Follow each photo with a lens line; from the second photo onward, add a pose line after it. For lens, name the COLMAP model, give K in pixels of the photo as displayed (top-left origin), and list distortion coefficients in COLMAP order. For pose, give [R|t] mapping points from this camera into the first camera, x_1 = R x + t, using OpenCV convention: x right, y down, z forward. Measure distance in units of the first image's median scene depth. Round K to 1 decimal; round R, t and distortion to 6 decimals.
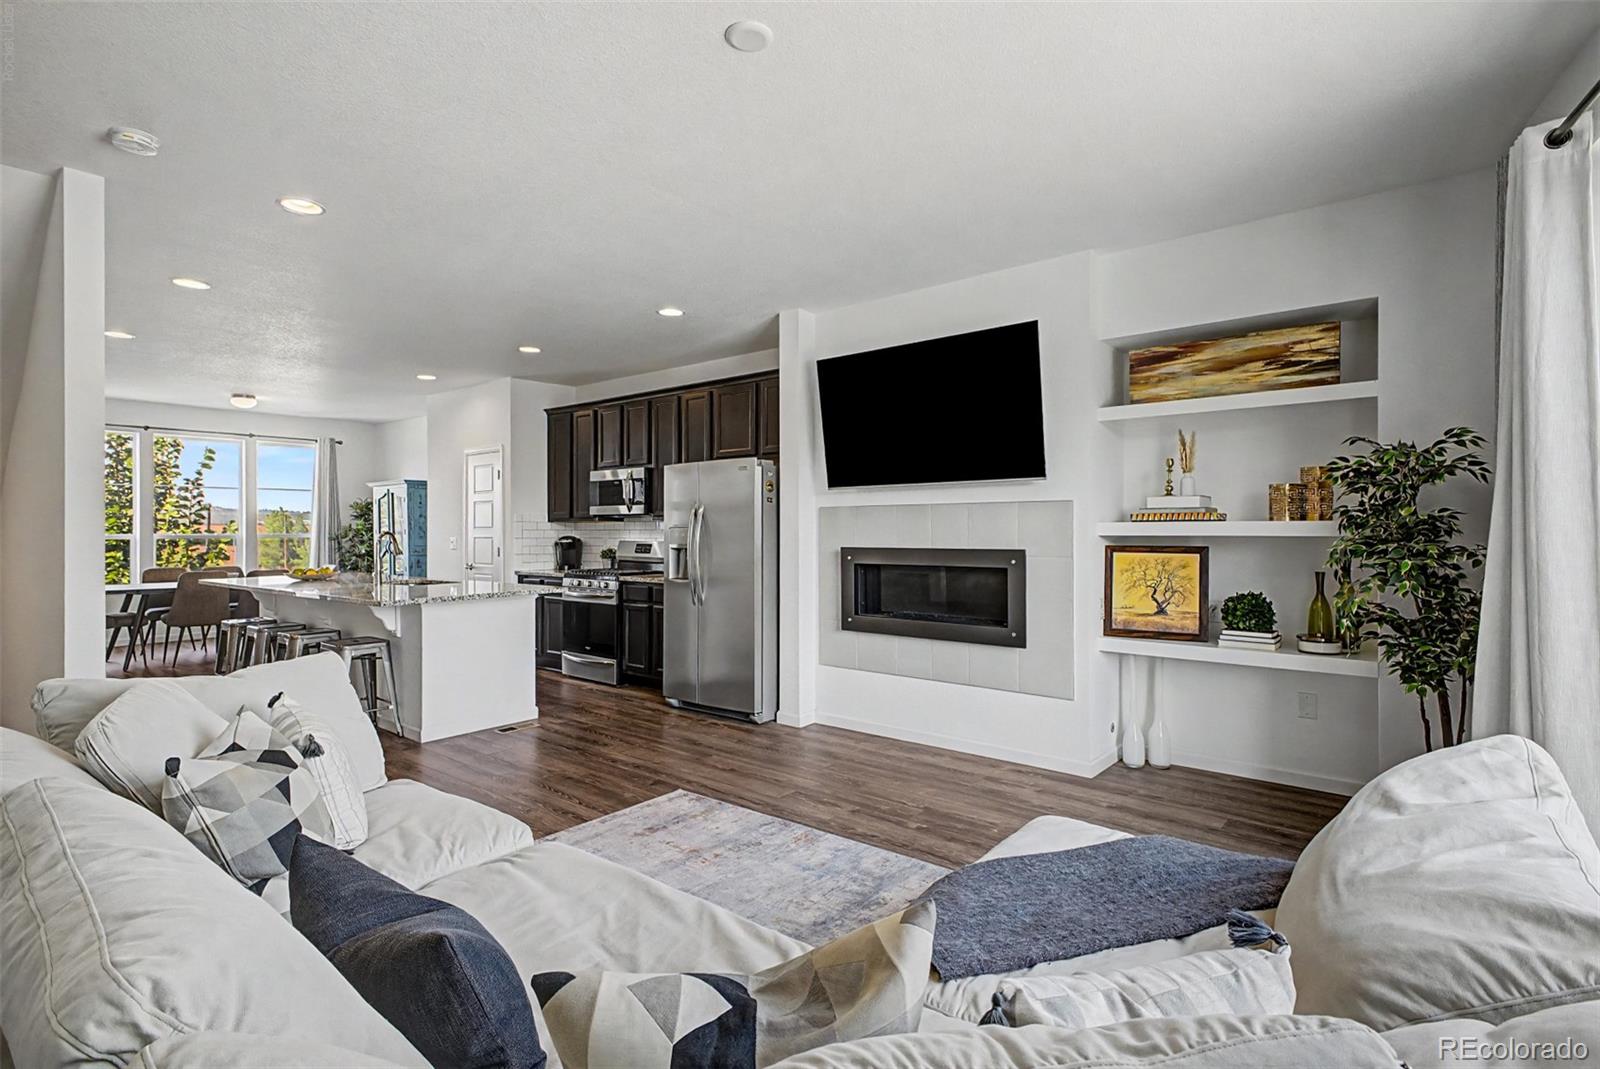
lens RADIAL K [[763.5, 0, 800.0], [0, 763.5, 534.5], [0, 0, 1]] dist [0.040715, 0.000061]
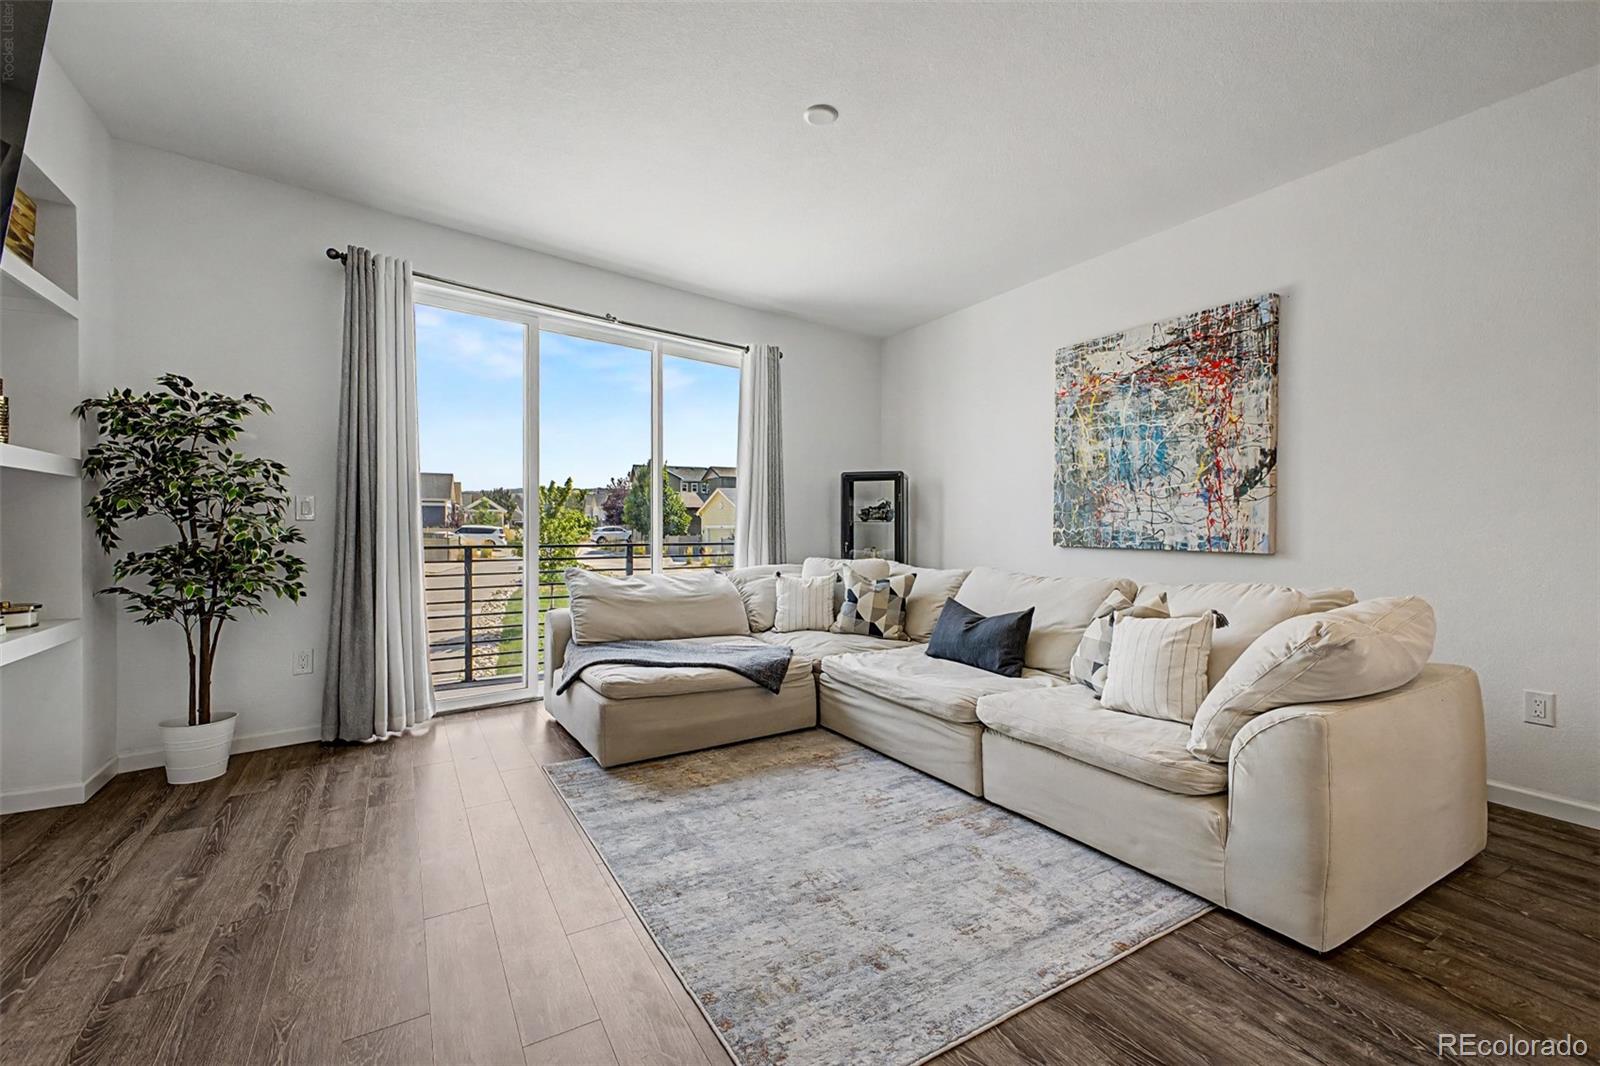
lens RADIAL K [[688.6, 0, 800.0], [0, 688.6, 533.0], [0, 0, 1]] dist [0.034353, -0.000155]
pose [[-0.937115, -0.005595, 0.348977, -0.275763], [-0.001289, 0.999920, 0.012571, 0.046728], [-0.349019, 0.011330, -0.937047, 1.295373]]
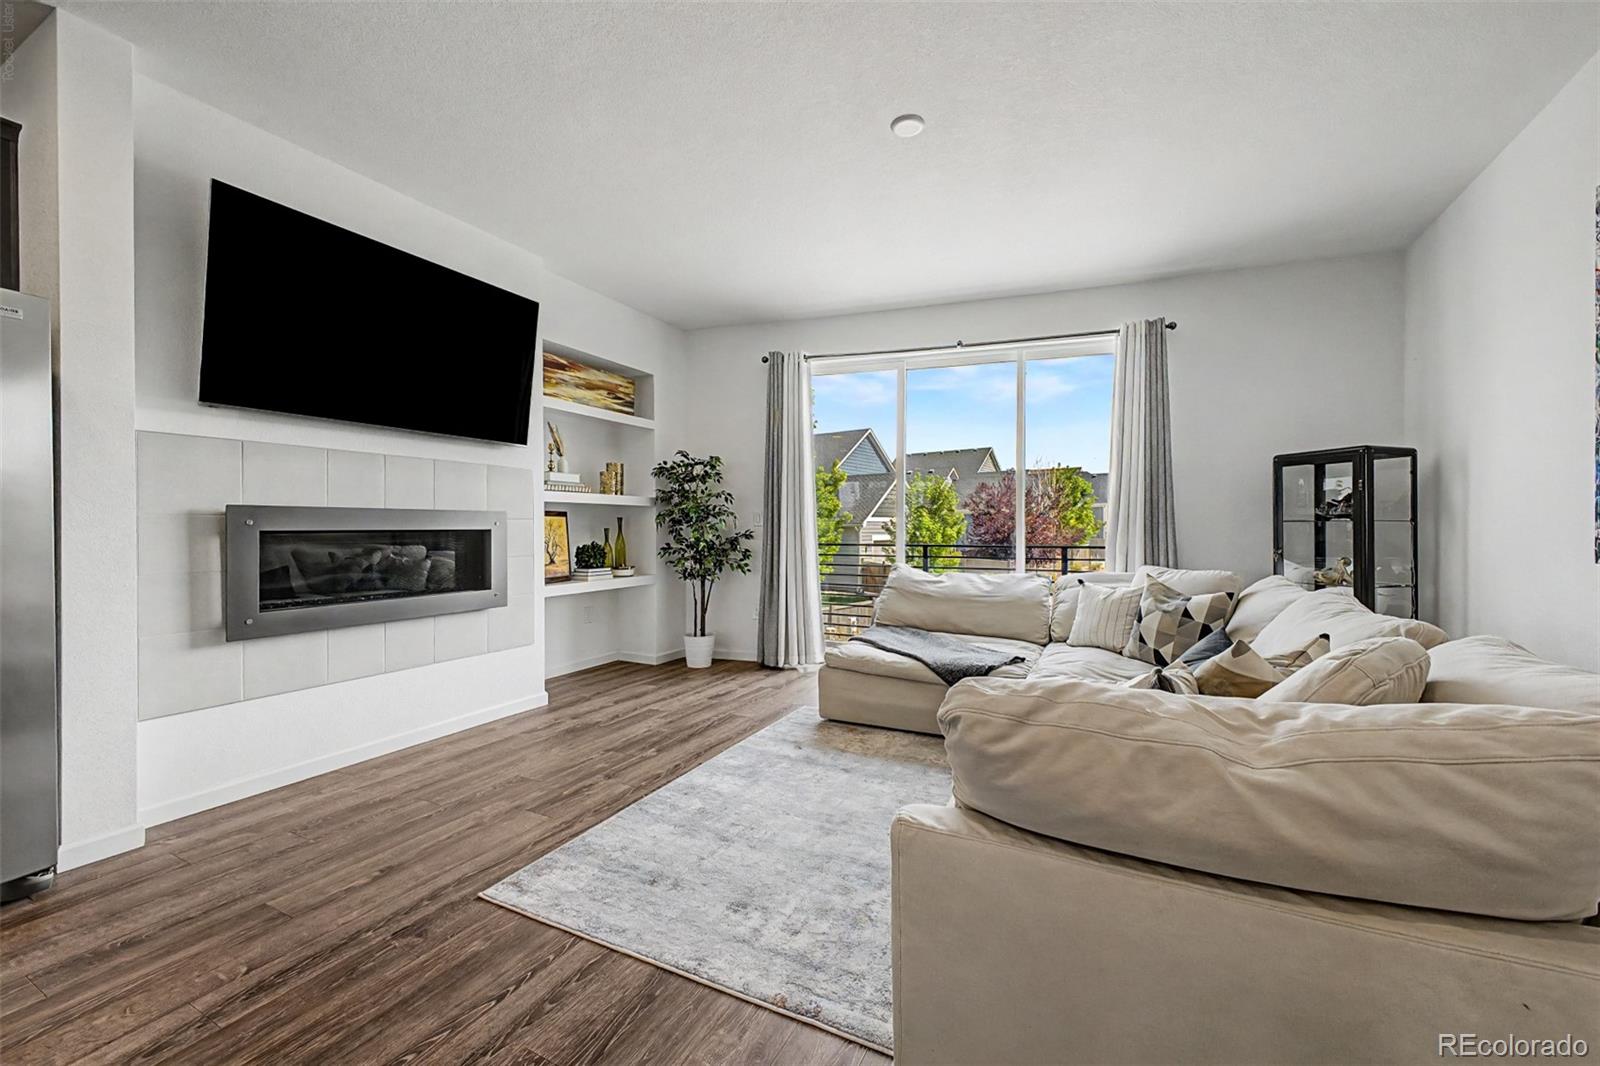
lens RADIAL K [[632.4, 0, 800.0], [0, 632.4, 533.0], [0, 0, 1]] dist [0.023927, -0.000209]
pose [[-0.197214, -0.007793, 0.980329, -0.688854], [0.003816, 0.999955, 0.008717, 0.046727], [-0.980353, 0.005460, -0.197176, 0.846122]]
